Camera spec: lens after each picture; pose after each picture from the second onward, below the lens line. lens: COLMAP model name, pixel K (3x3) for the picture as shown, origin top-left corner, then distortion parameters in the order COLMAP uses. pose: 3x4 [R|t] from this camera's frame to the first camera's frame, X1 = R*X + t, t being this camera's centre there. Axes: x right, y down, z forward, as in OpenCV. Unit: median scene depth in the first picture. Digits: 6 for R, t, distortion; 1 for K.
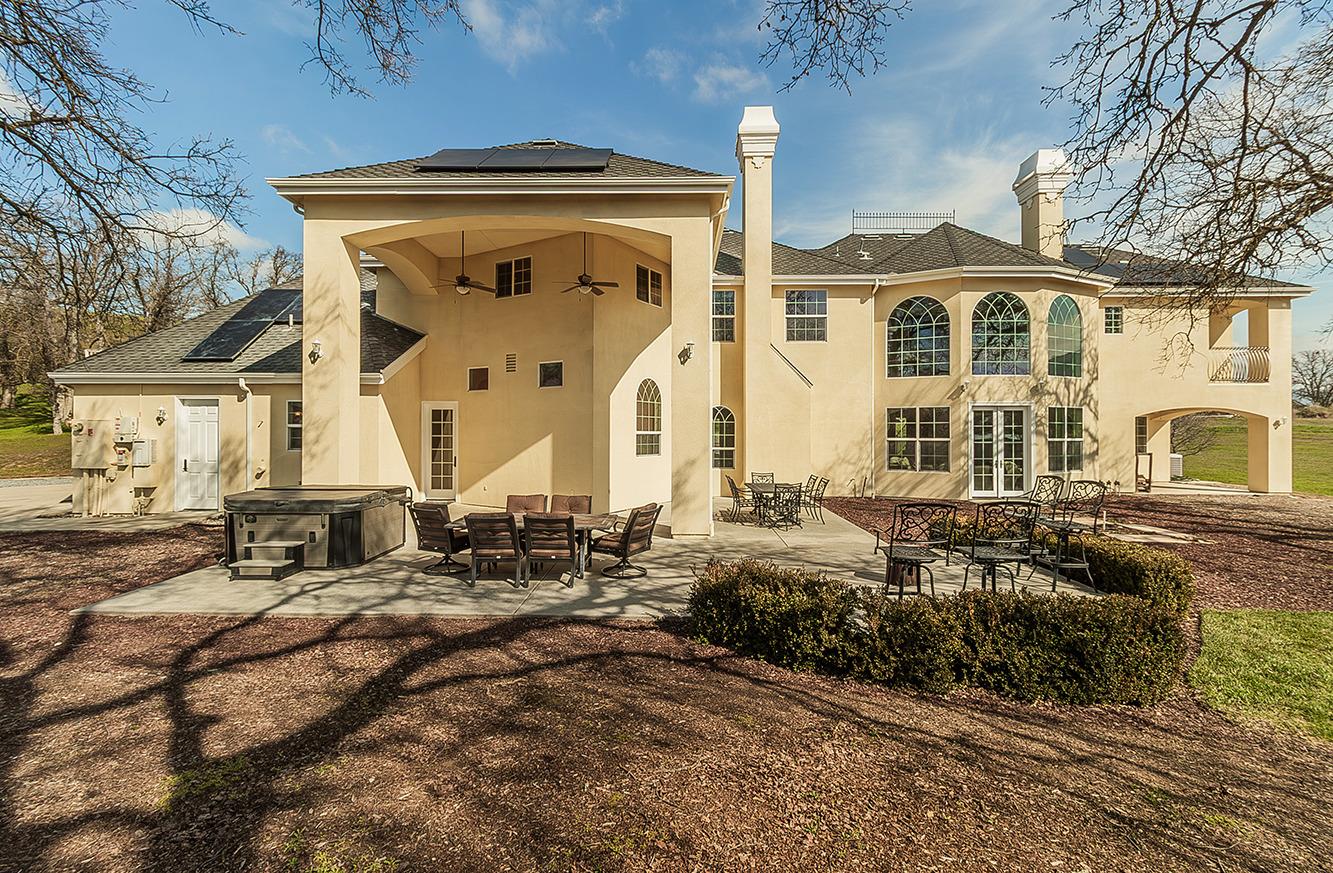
lens RADIAL K [[603.6, 0, 661.5], [0, 603.6, 427.7], [0, 0, 1]] dist [0.002727, 0.000004]
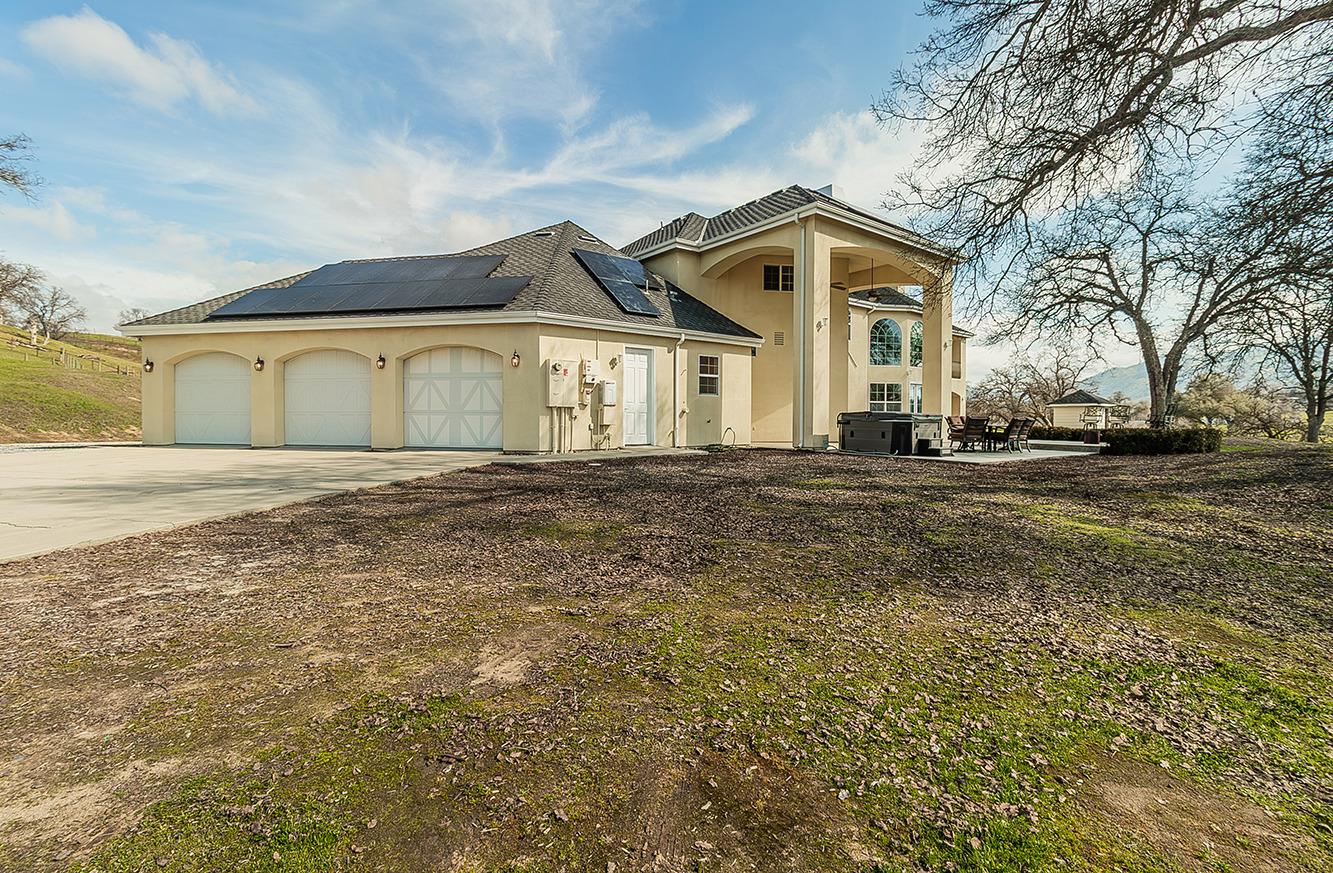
lens RADIAL K [[603.6, 0, 661.5], [0, 603.6, 427.7], [0, 0, 1]] dist [0.002727, 0.000004]
pose [[0.773800, -0.006235, 0.633400, -1.207542], [-0.006624, 0.999817, 0.017935, 0.068397], [-0.633396, -0.018074, 0.773617, 0.073779]]
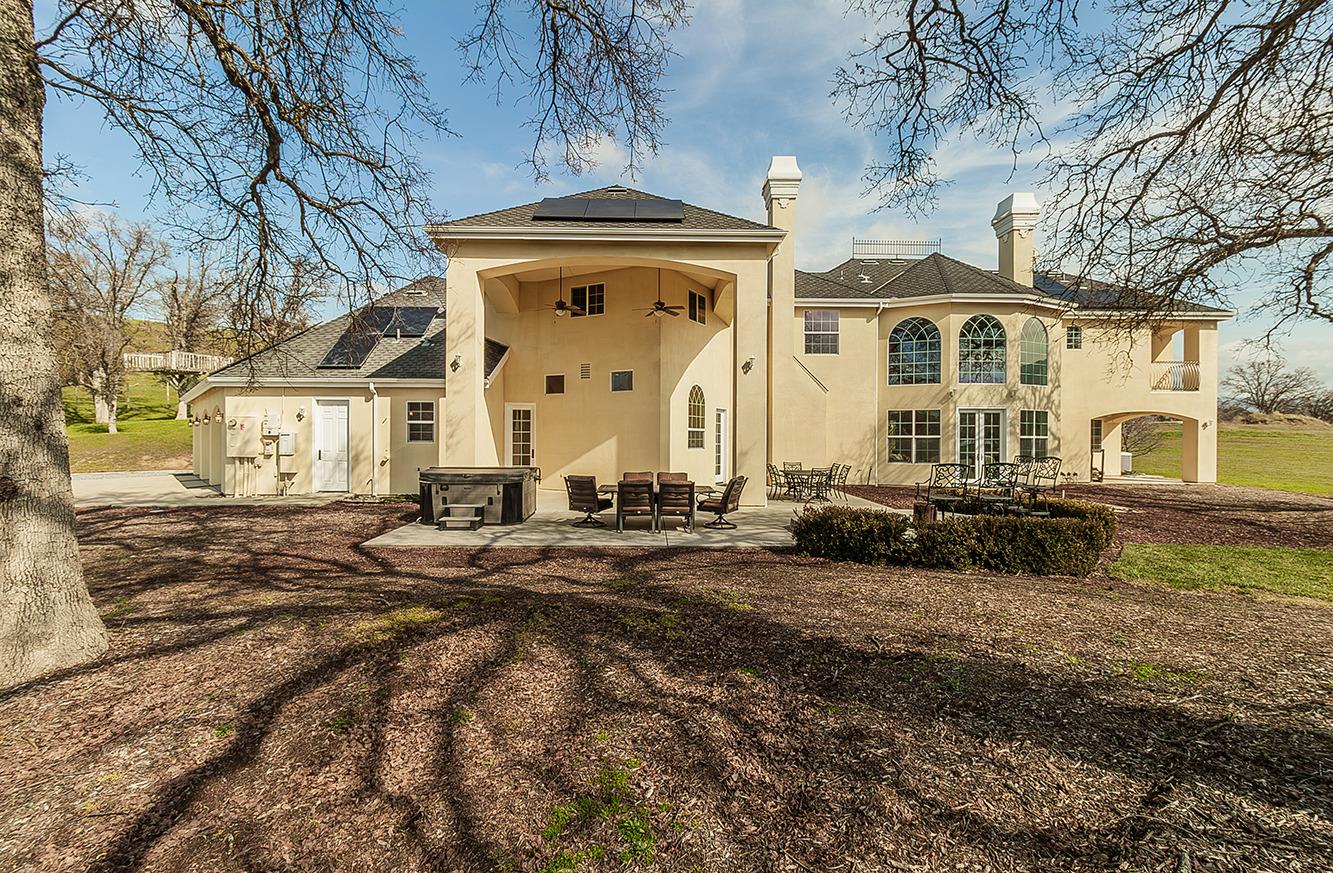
lens RADIAL K [[606.9, 0, 658.3], [0, 606.9, 440.7], [0, 0, 1]] dist [0.001467, -0.000139]
pose [[0.999305, 0.002280, 0.037215, -0.133028], [-0.002706, 0.999931, 0.011417, 0.015533], [-0.037186, -0.011509, 0.999242, -0.194058]]
